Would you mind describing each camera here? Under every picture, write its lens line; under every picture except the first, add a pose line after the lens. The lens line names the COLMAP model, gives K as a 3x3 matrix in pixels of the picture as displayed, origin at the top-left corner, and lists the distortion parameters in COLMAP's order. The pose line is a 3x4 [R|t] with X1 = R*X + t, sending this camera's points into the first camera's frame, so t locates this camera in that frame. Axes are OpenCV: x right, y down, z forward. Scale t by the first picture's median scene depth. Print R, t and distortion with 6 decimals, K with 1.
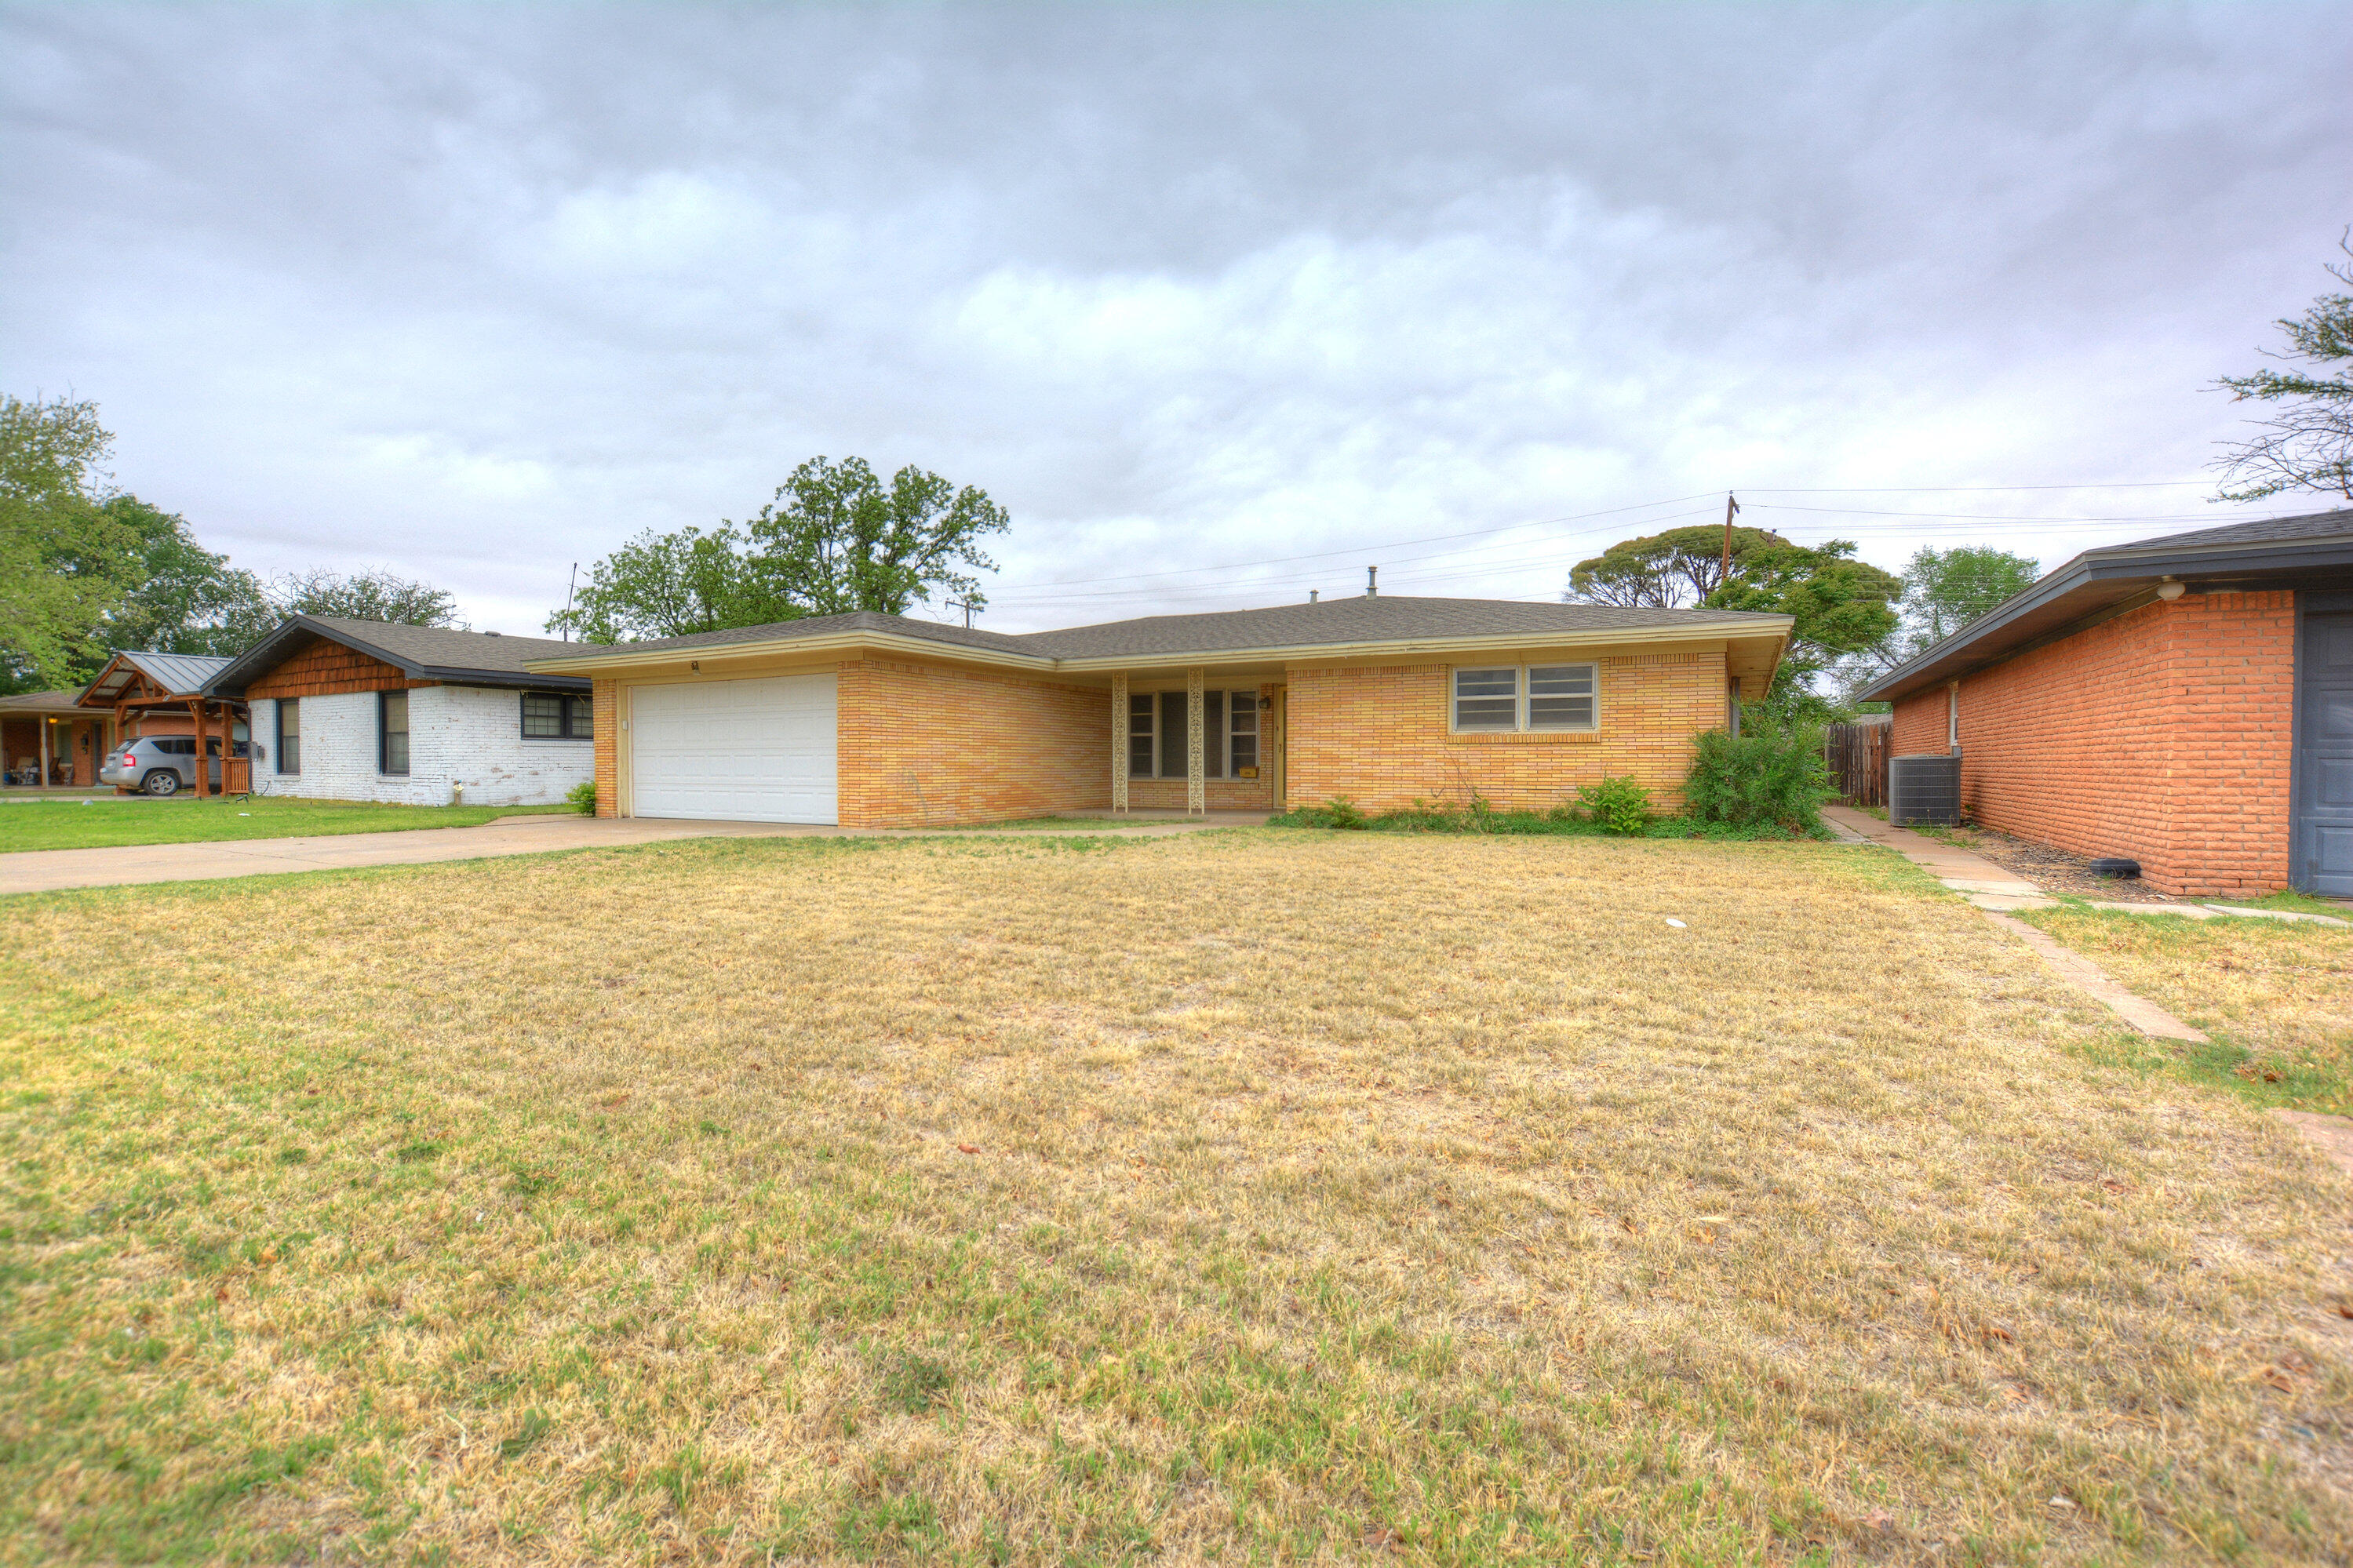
lens RADIAL K [[1042.9, 0, 1173.9], [0, 1042.9, 793.8], [0, 0, 1]] dist [-0.021171, 0.000774]
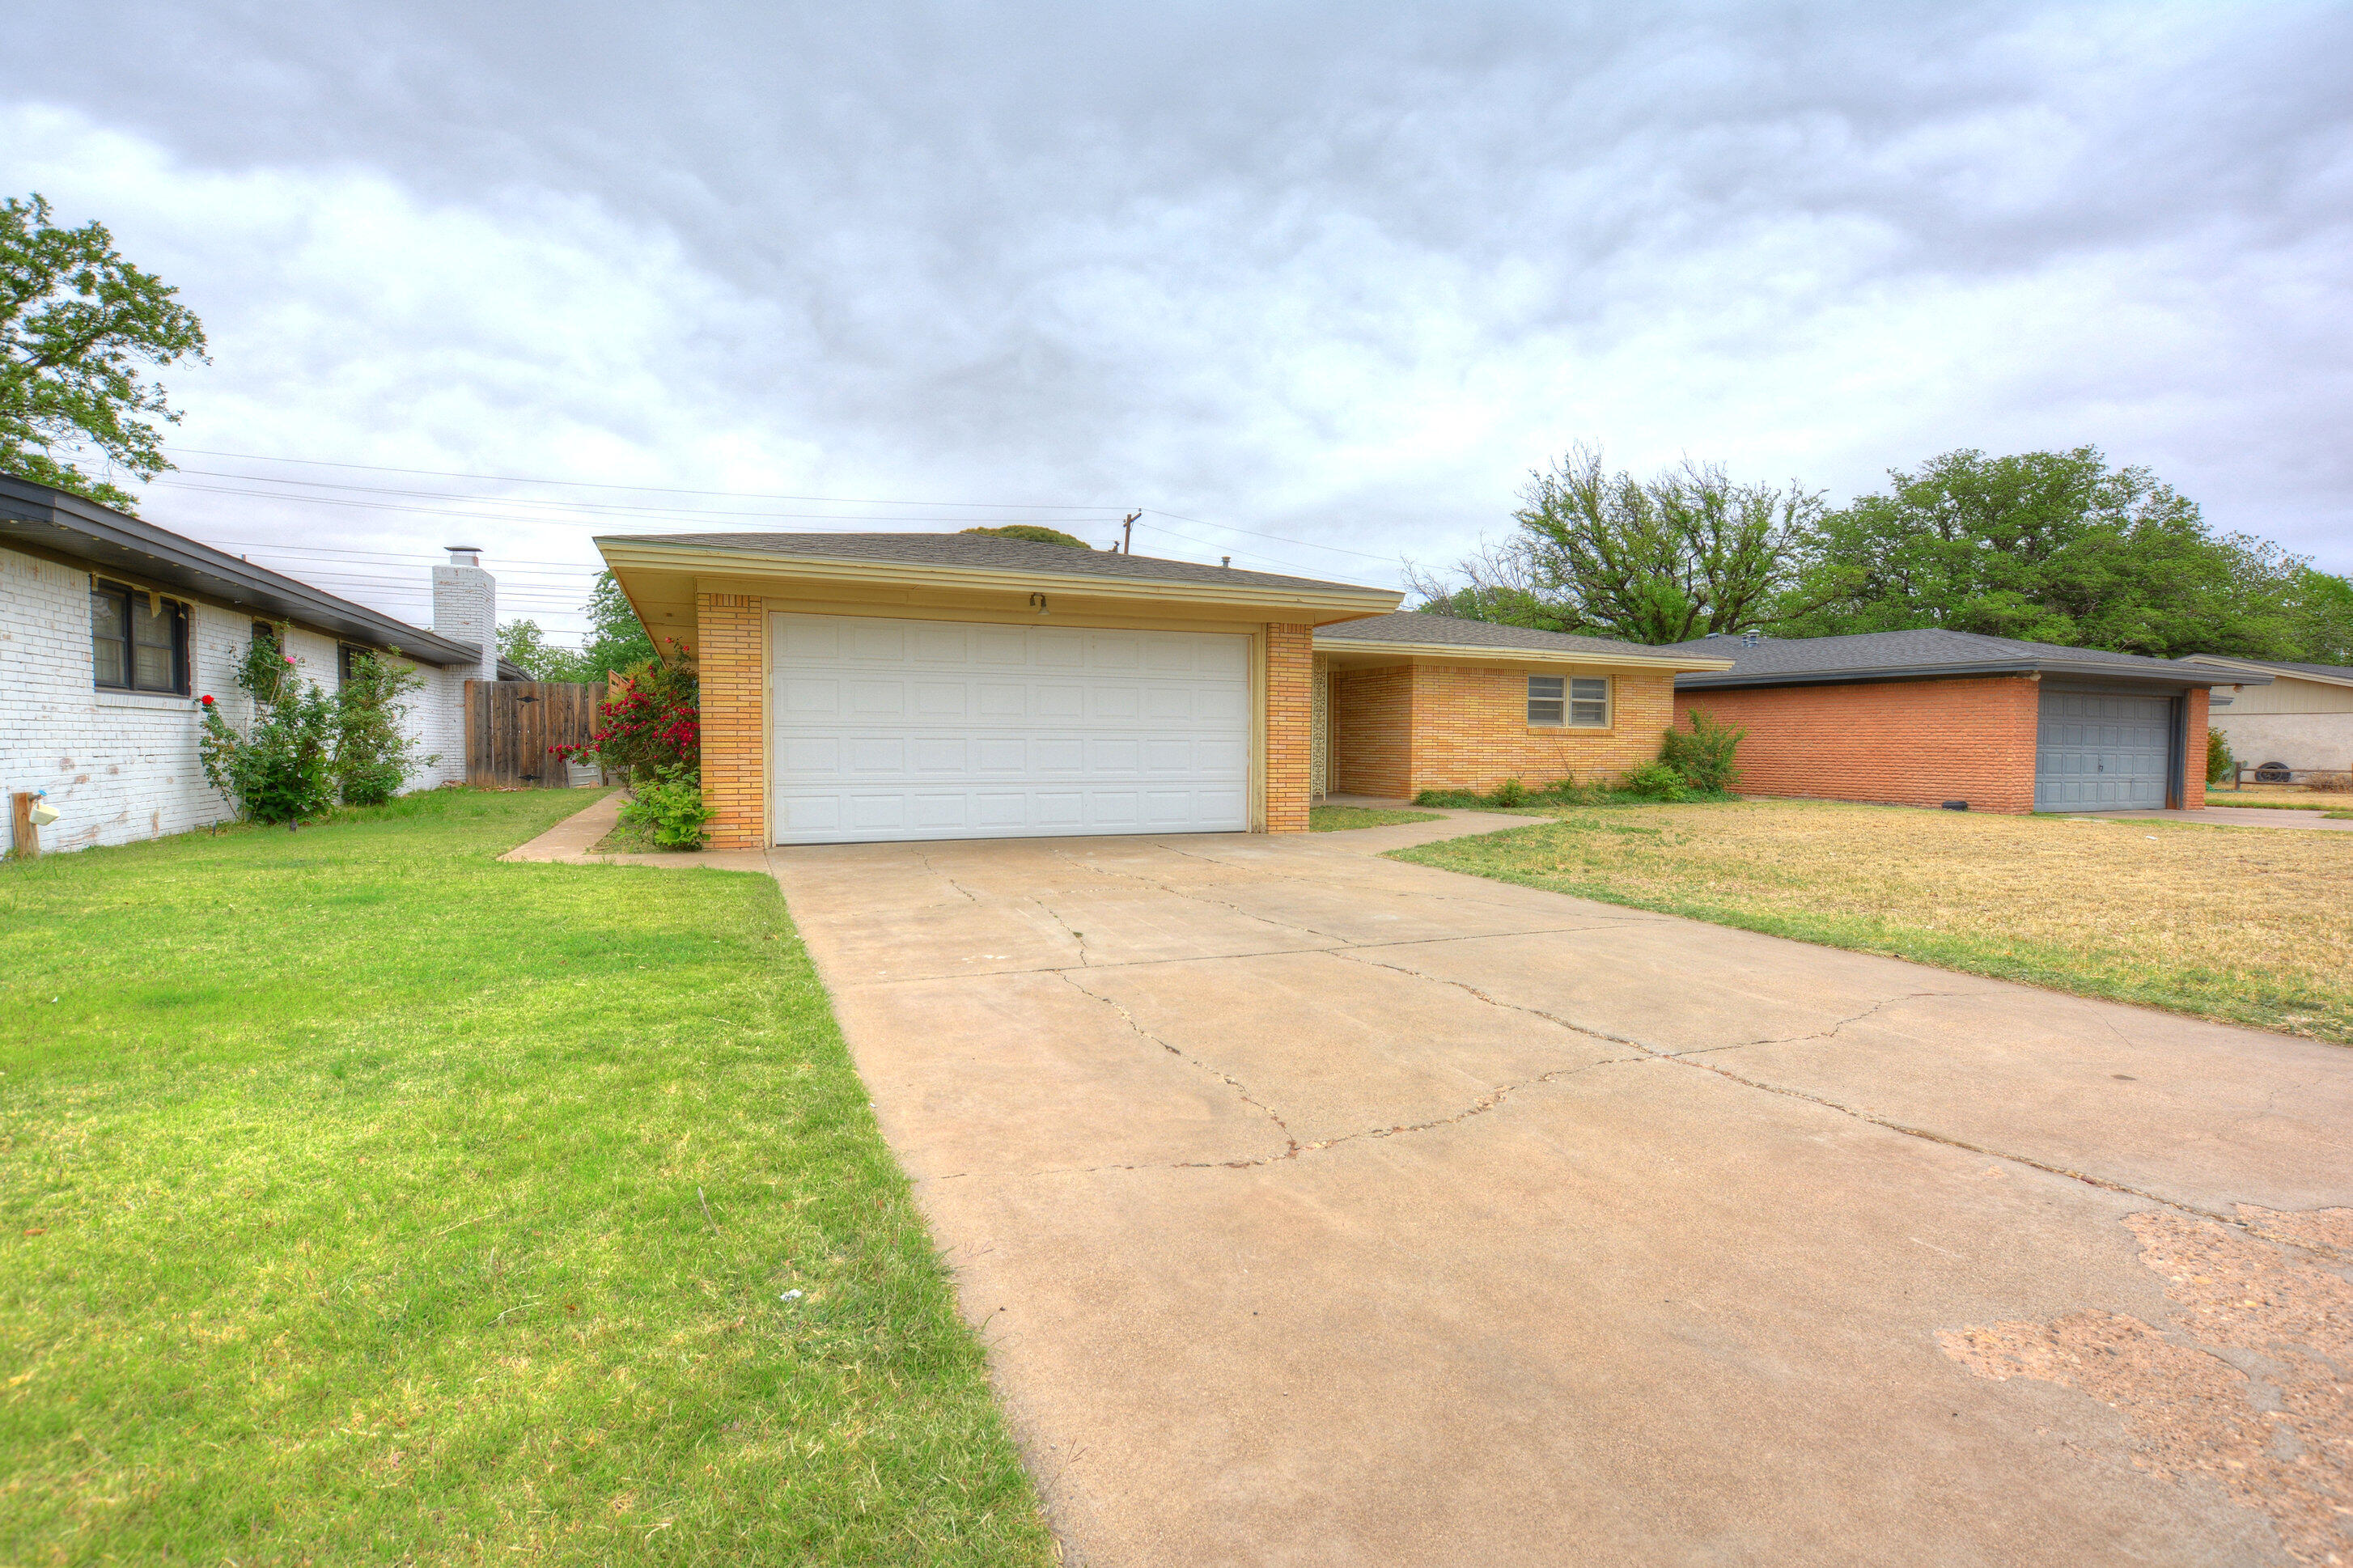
lens RADIAL K [[1043.0, 0, 1173.9], [0, 1043.0, 793.8], [0, 0, 1]] dist [-0.021171, 0.000774]
pose [[0.614742, -0.036057, 0.787904, -0.991720], [0.013344, 0.999287, 0.035319, -0.027622], [-0.788616, -0.011198, 0.614784, 0.577486]]
